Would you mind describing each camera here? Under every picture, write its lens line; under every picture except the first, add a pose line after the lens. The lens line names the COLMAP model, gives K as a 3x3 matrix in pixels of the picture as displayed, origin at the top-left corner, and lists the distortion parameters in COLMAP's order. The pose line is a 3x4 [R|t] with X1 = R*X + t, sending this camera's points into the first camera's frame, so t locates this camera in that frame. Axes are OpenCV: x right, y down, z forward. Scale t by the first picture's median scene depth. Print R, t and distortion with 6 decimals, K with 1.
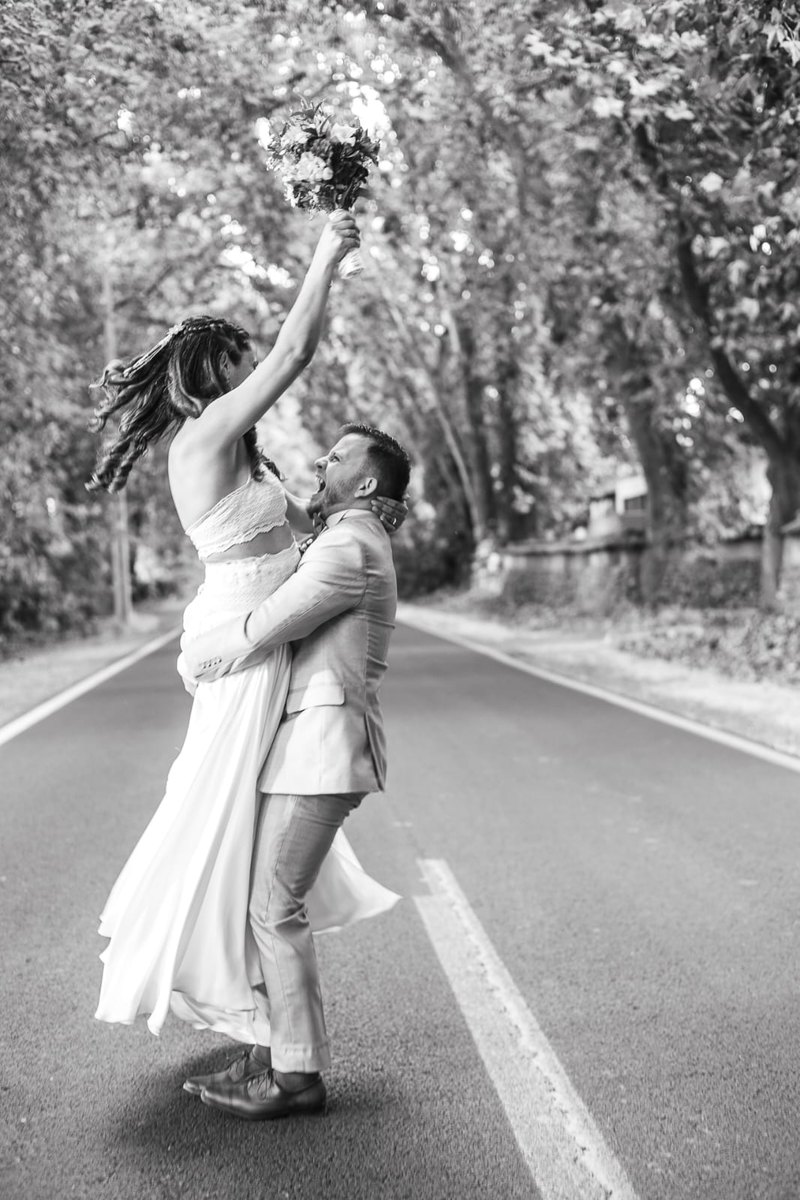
lens RADIAL K [[1561.2, 0, 400.0], [0, 1561.2, 598.5], [0, 0, 1]] dist [-0.032804, 0.000000]
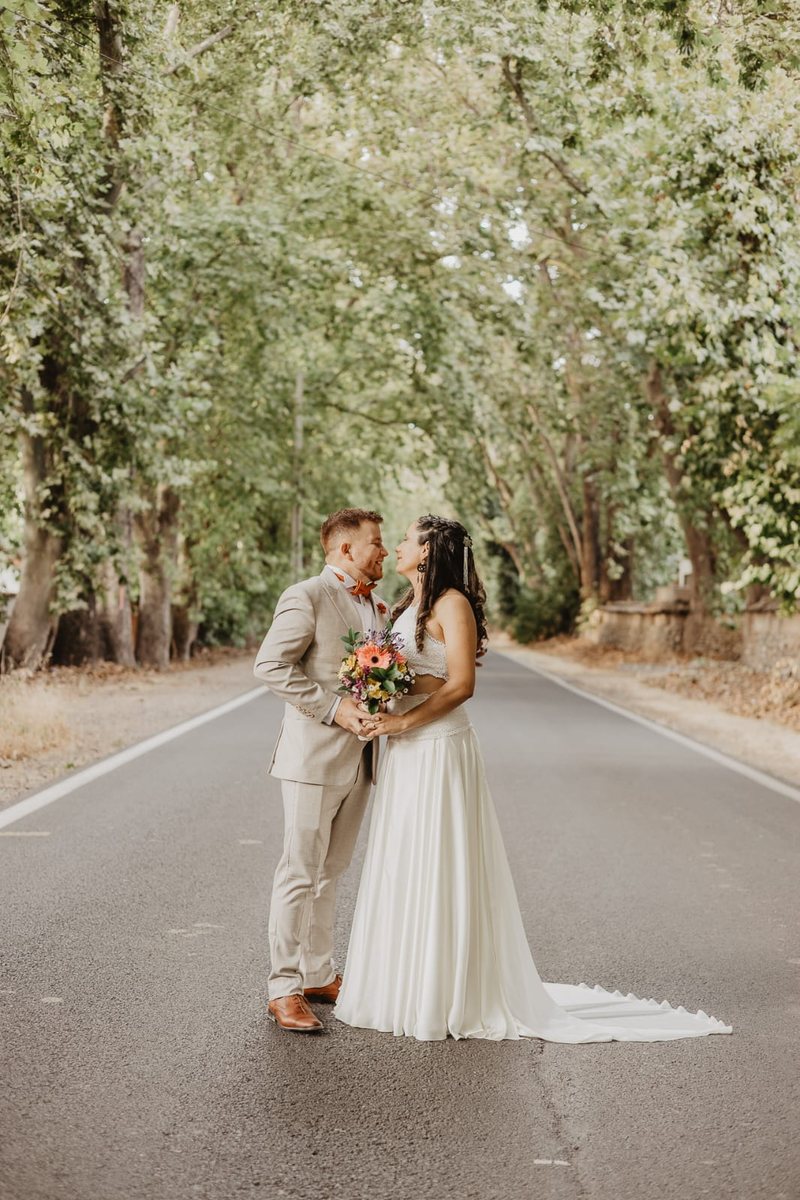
lens RADIAL K [[1561.2, 0, 399.8], [0, 1561.2, 599.8], [0, 0, 1]] dist [-0.032804, 0.000000]
pose [[0.993556, 0.063875, -0.093631, 0.027125], [-0.066399, 0.997502, -0.024095, 0.003362], [0.091858, 0.030157, 0.995315, -0.273975]]
